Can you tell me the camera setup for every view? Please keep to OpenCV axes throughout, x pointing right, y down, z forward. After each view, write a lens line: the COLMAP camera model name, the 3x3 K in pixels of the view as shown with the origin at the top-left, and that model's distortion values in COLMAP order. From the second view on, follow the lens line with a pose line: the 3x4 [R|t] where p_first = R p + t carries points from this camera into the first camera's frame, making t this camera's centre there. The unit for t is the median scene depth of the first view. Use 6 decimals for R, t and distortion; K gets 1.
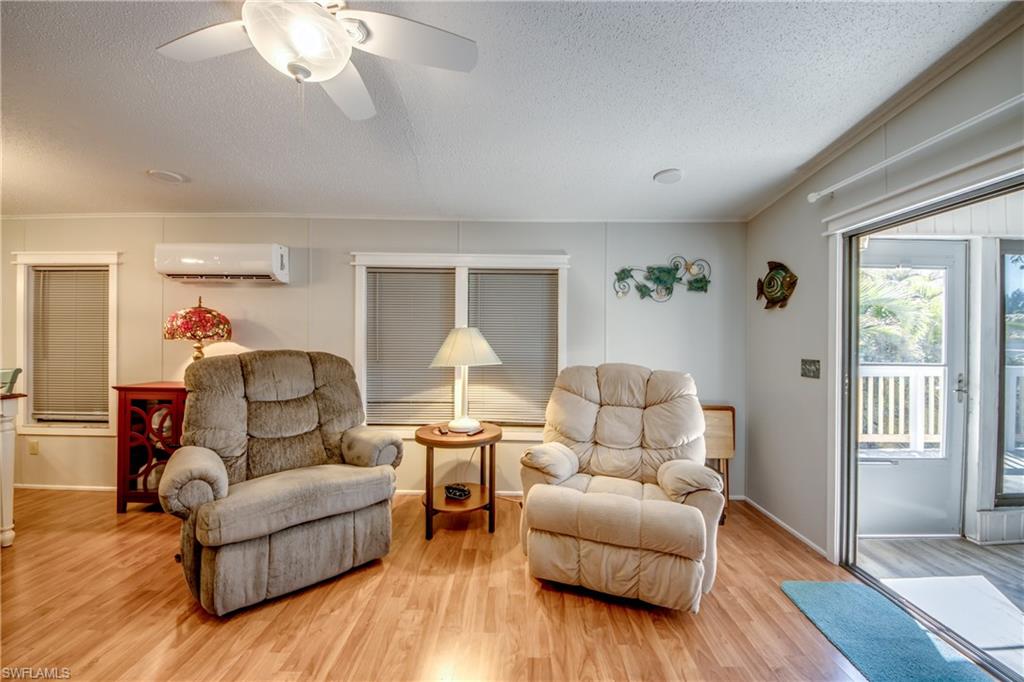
lens RADIAL K [[385.1, 0, 515.8], [0, 385.1, 342.1], [0, 0, 1]] dist [0.017178, -0.012202]
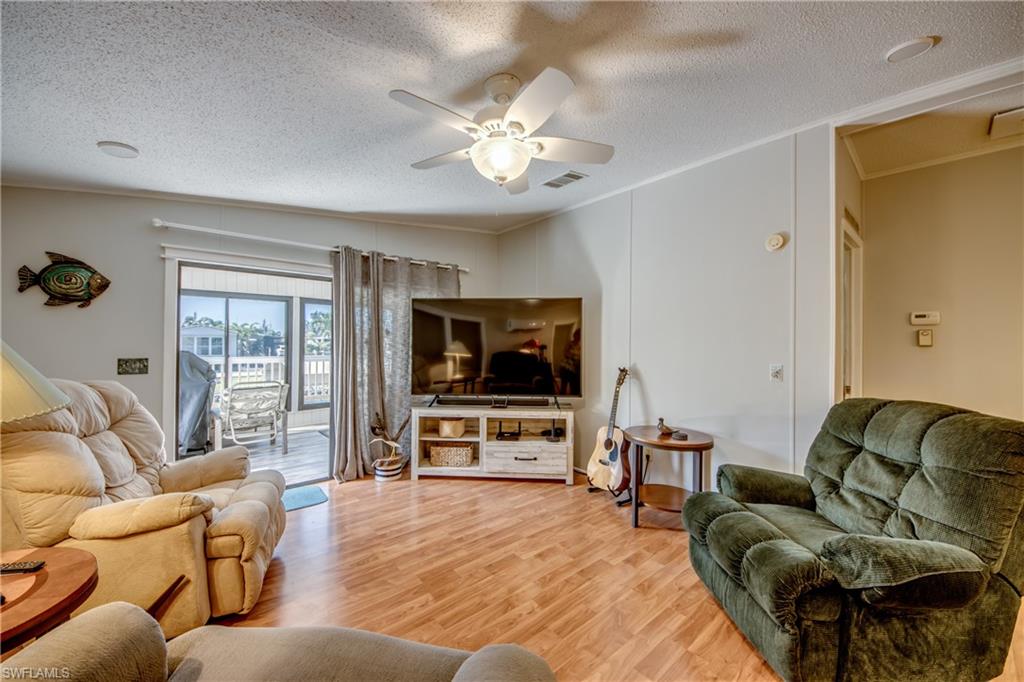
lens RADIAL K [[385.1, 0, 522.2], [0, 385.1, 340.6], [0, 0, 1]] dist [0.017178, -0.012202]
pose [[-0.664446, -0.007515, 0.747298, -0.652286], [-0.011837, 0.999930, -0.000469, -0.015667], [-0.747242, -0.009157, -0.664489, 0.703756]]
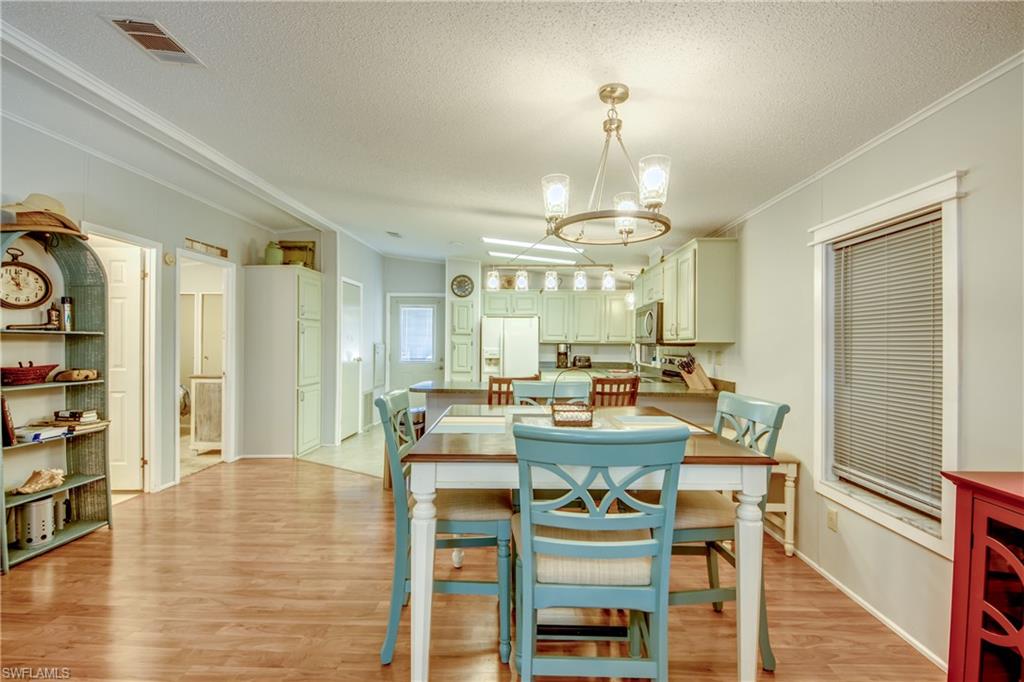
lens RADIAL K [[456.6, 0, 512.9], [0, 456.6, 340.8], [0, 0, 1]] dist [-0.002608, -0.001777]
pose [[-0.024078, -0.015372, -0.999592, -0.466322], [-0.010088, 0.999835, -0.015133, -0.011448], [0.999659, 0.009720, -0.024229, 0.474239]]
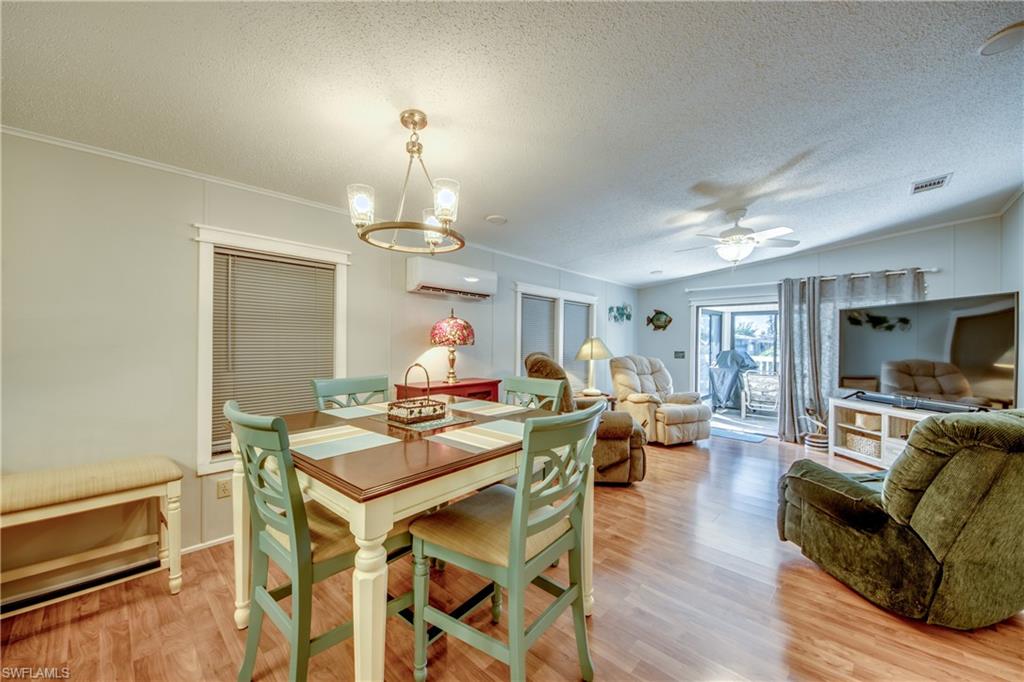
lens RADIAL K [[385.1, 0, 513.3], [0, 385.1, 344.1], [0, 0, 1]] dist [0.017178, -0.012202]
pose [[0.673011, -0.005538, 0.739612, -1.466598], [-0.005428, 0.999908, 0.012427, -0.023595], [-0.739613, -0.012378, 0.672919, 0.069107]]
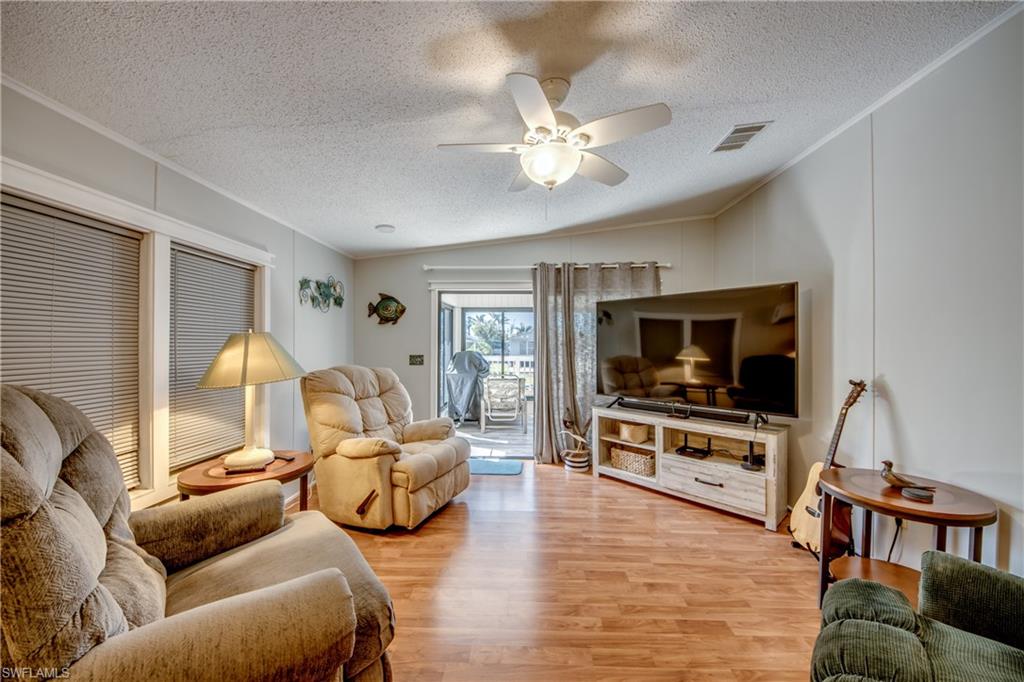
lens RADIAL K [[385.1, 0, 512.9], [0, 385.1, 343.3], [0, 0, 1]] dist [0.017178, -0.012202]
pose [[0.027477, -0.006880, 0.999599, -0.784749], [-0.001444, 0.999975, 0.006923, -0.018261], [-0.999621, -0.001633, 0.027466, 0.391922]]
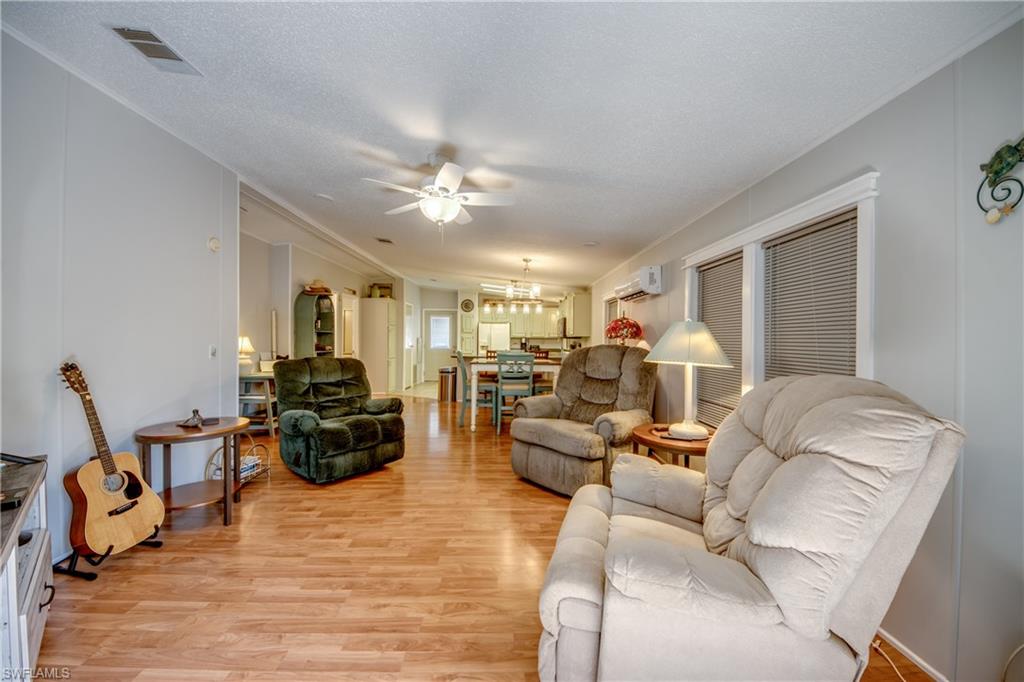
lens RADIAL K [[385.1, 0, 512.5], [0, 385.1, 347.7], [0, 0, 1]] dist [0.017178, -0.012202]
pose [[0.020304, 0.011111, -0.999732, 0.656399], [-0.012294, 0.999865, 0.010863, 0.015228], [0.999718, 0.012071, 0.020438, 0.498065]]
